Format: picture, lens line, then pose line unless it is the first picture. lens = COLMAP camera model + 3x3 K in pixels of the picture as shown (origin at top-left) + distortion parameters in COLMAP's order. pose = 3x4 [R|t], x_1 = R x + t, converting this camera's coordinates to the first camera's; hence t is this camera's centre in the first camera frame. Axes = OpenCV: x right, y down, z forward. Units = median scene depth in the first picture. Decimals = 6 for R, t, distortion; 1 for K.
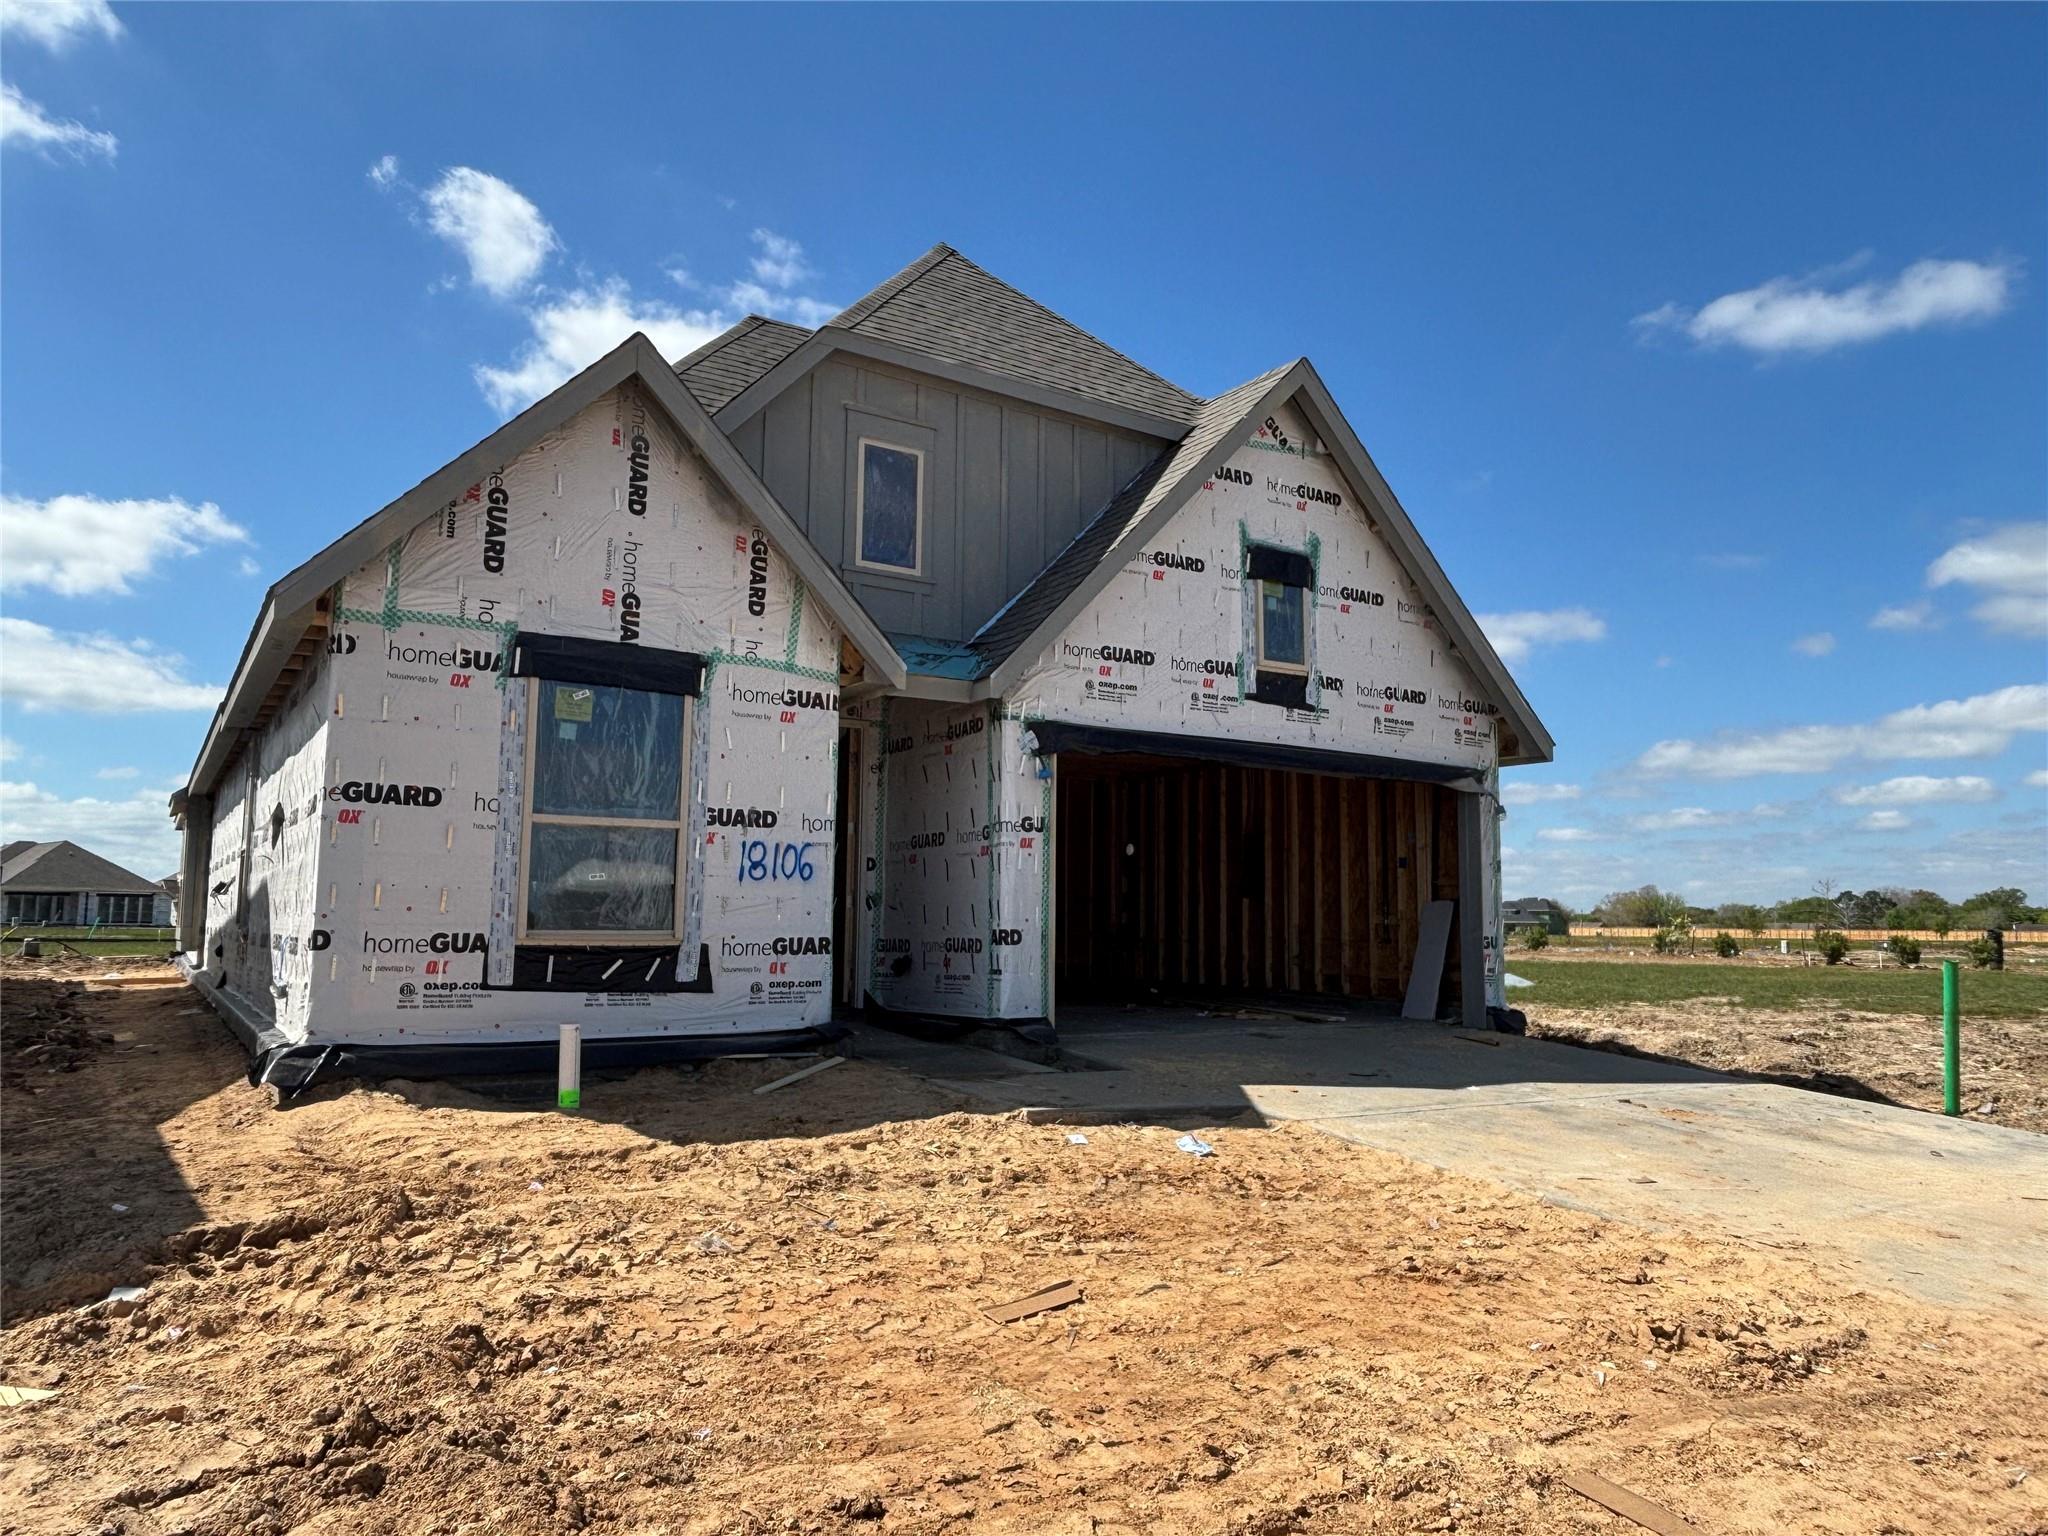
lens RADIAL K [[1423.8, 0, 1030.6], [0, 1423.8, 776.9], [0, 0, 1]] dist [0.026606, -0.002799]
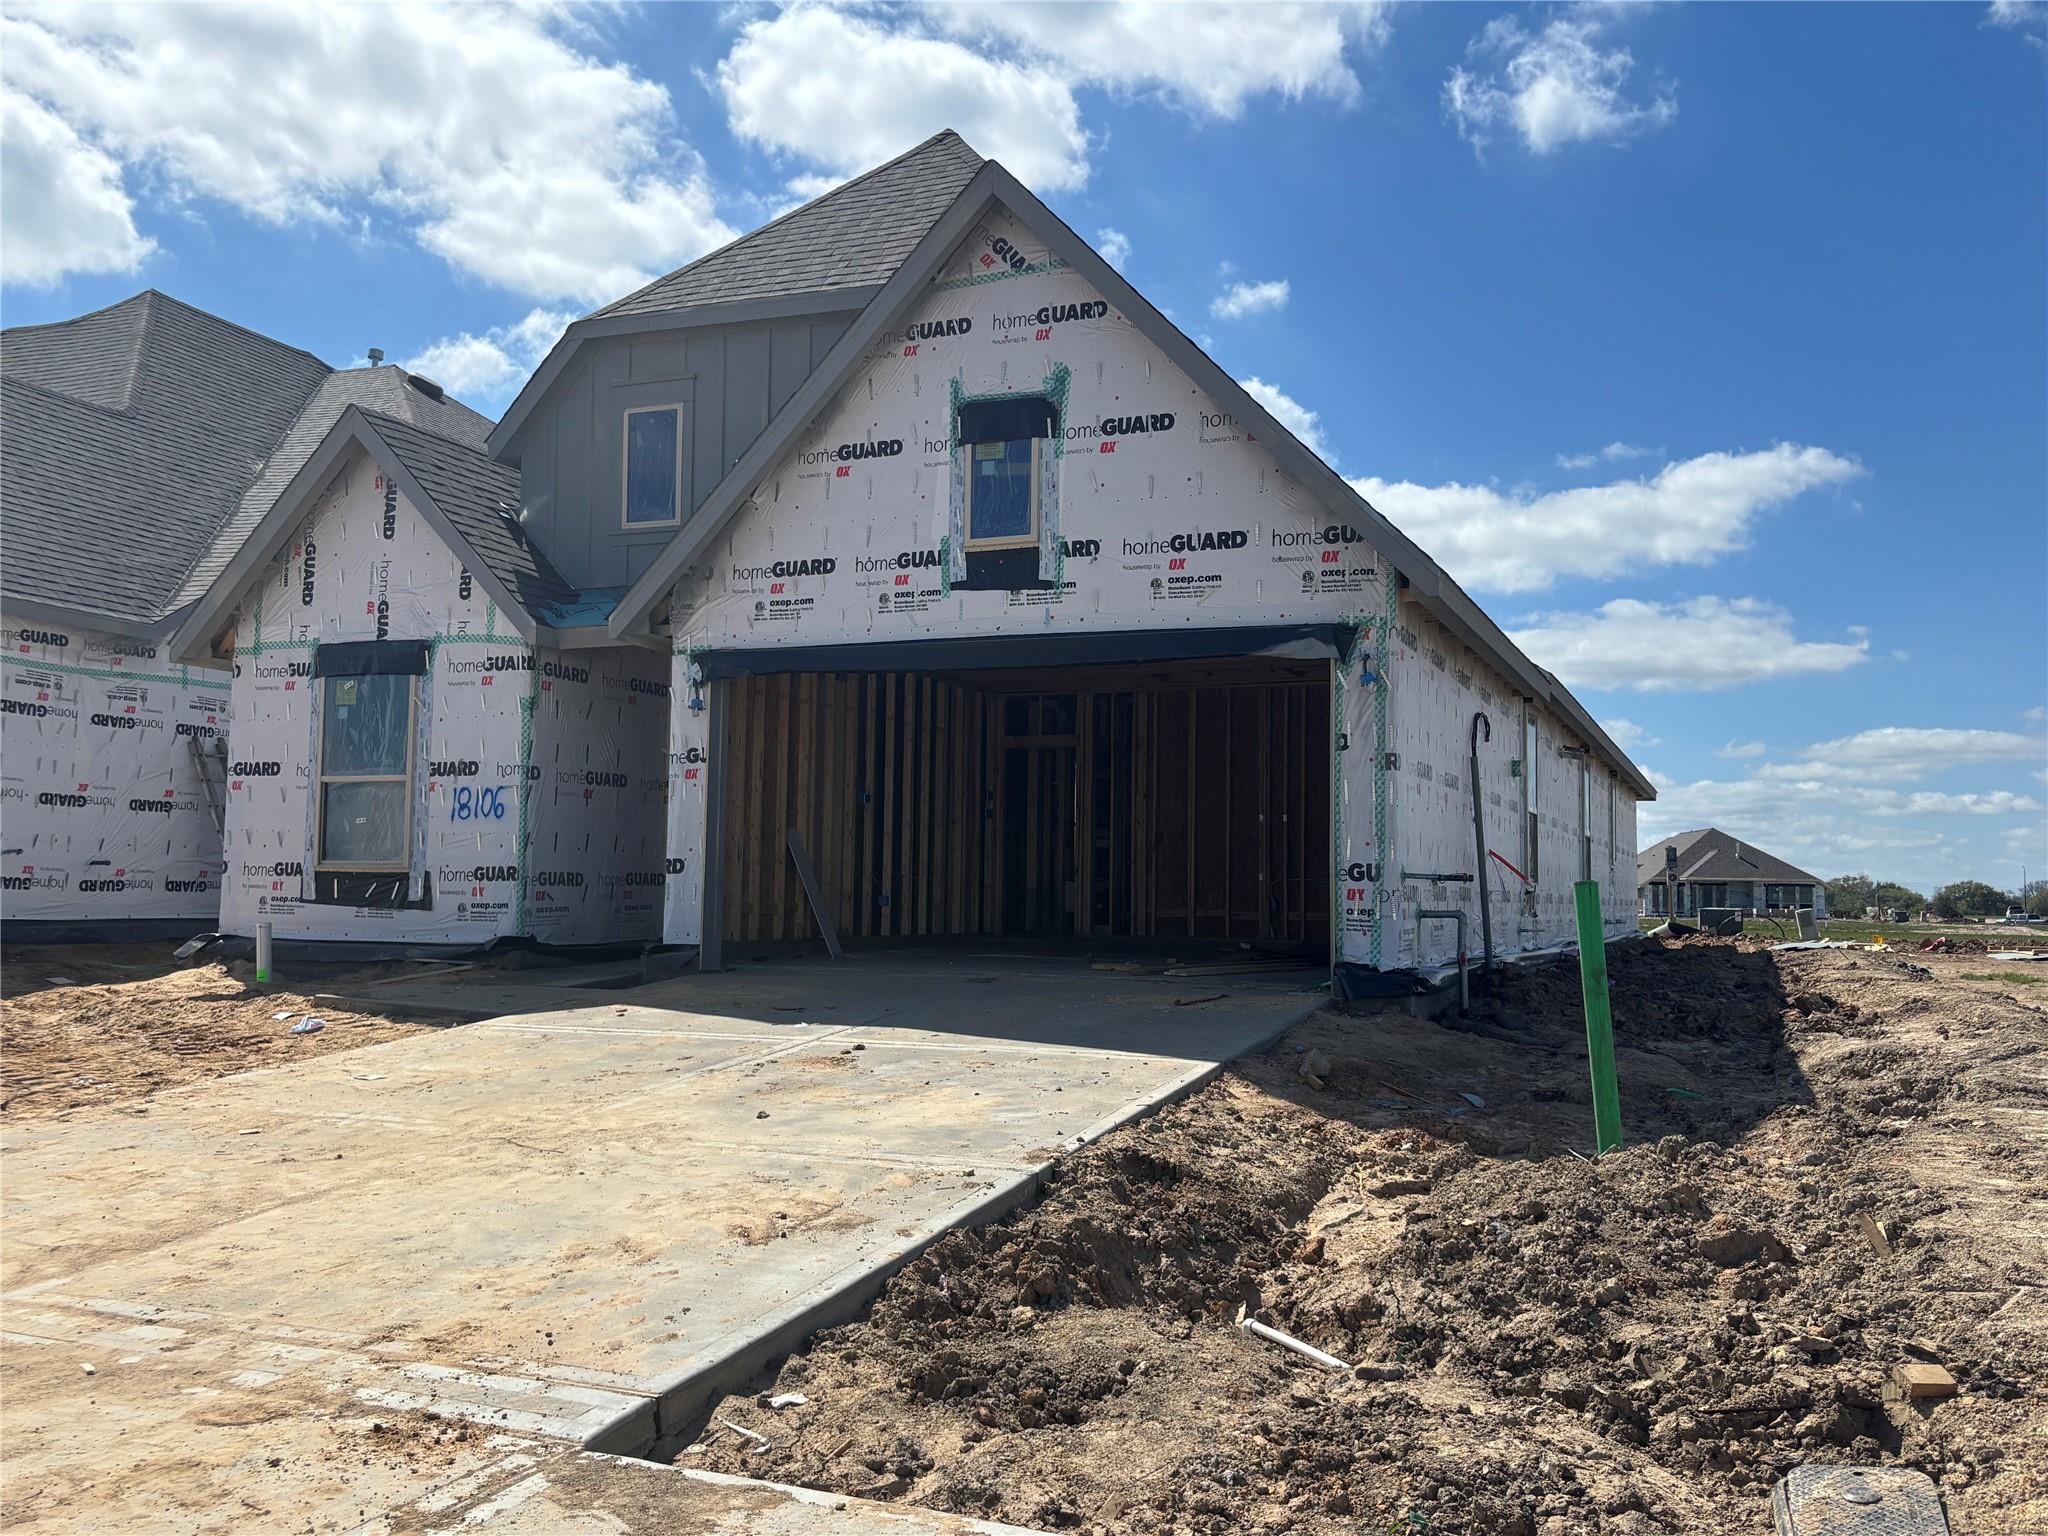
lens RADIAL K [[1730.2, 0, 1021.1], [0, 1730.2, 784.8], [0, 0, 1]] dist [0.043332, -0.029631]
pose [[0.558939, -0.056072, -0.827310, 1.150623], [0.076601, 0.996936, -0.015816, 0.091652], [0.825663, -0.054533, 0.561522, 0.501536]]
